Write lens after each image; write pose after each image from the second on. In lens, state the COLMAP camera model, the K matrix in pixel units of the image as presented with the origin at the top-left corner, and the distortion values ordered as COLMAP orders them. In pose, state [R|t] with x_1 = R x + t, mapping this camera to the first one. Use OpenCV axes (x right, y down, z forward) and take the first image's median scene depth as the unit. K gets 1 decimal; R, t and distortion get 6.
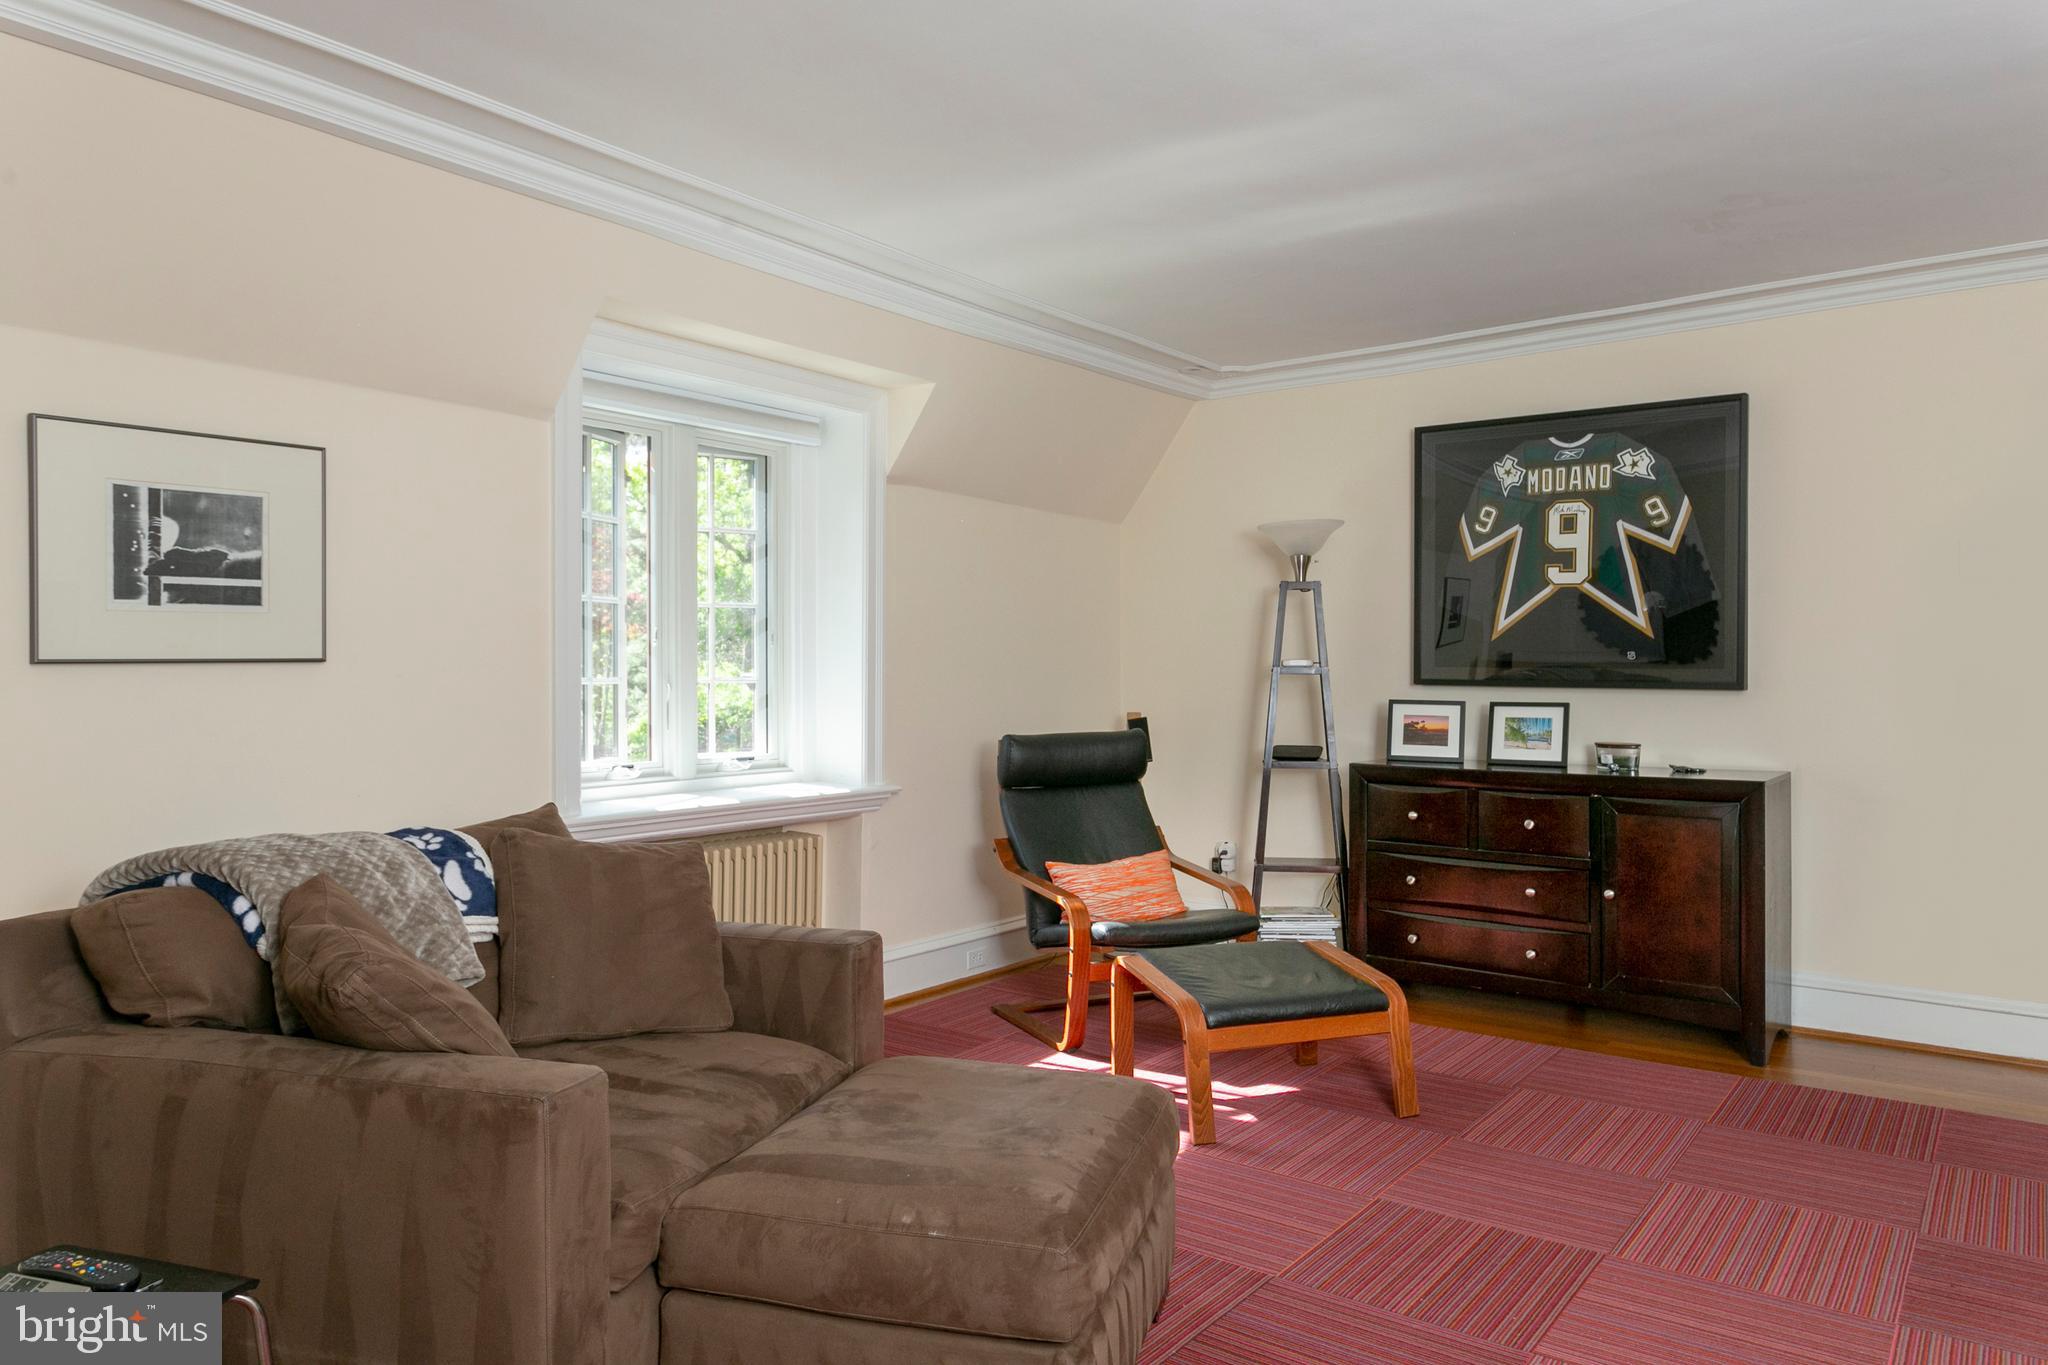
lens RADIAL K [[1361.9, 0, 1026.0], [0, 1361.9, 672.4], [0, 0, 1]] dist [0.005833, -0.000552]
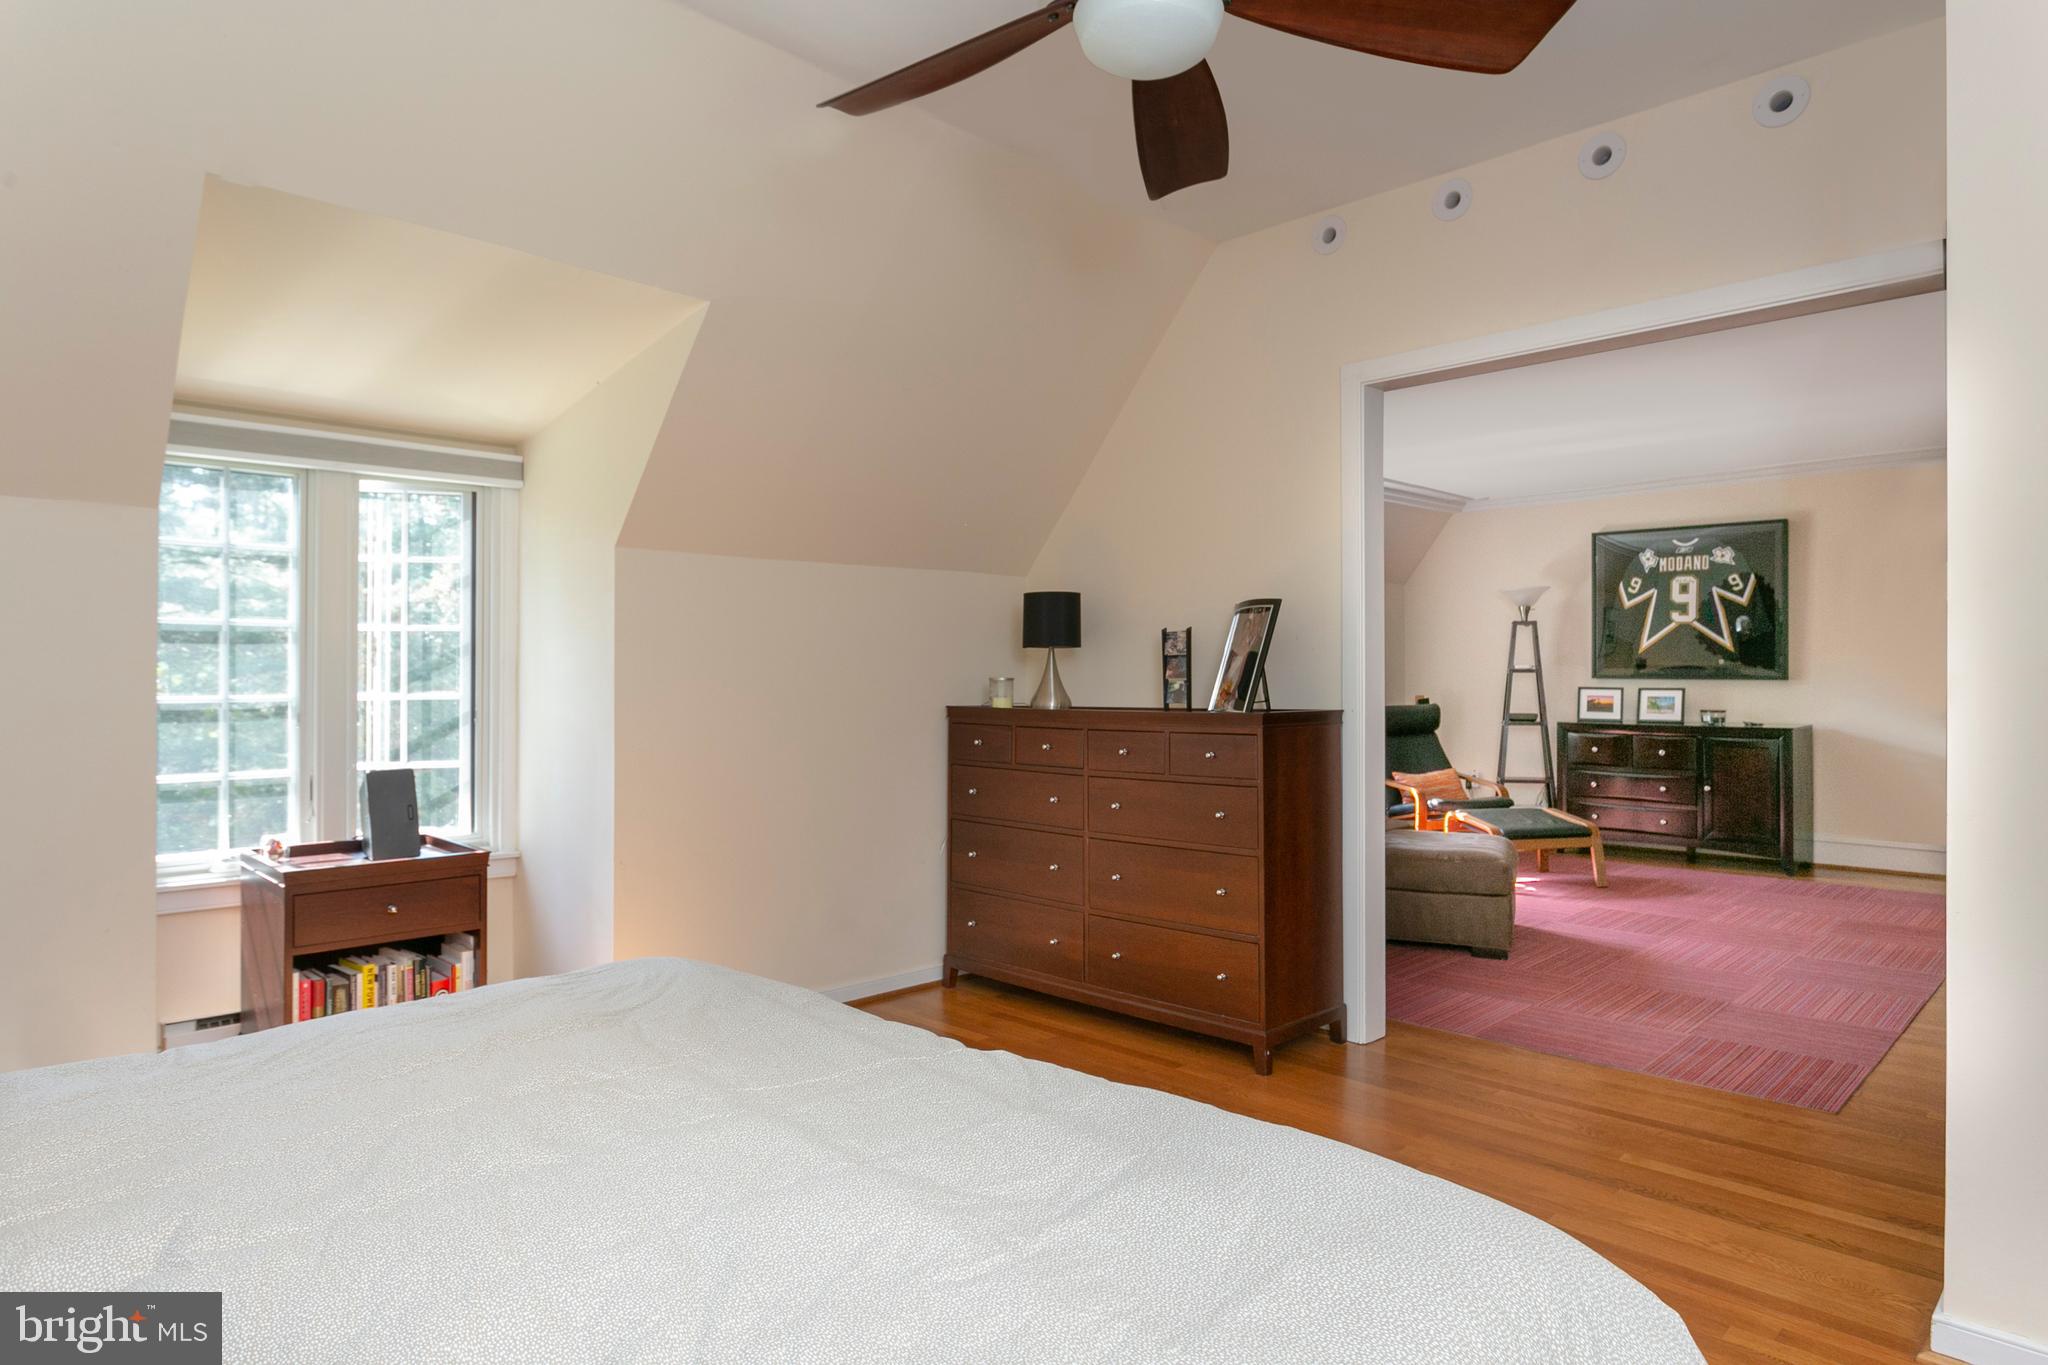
lens RADIAL K [[1200.5, 0, 1020.2], [0, 1200.5, 669.4], [0, 0, 1]] dist [0.006838, 0.001396]
pose [[0.989737, -0.007228, -0.142720, -0.243090], [0.007219, 0.999974, -0.000580, -0.007570], [0.142721, -0.000456, 0.989763, -0.695971]]
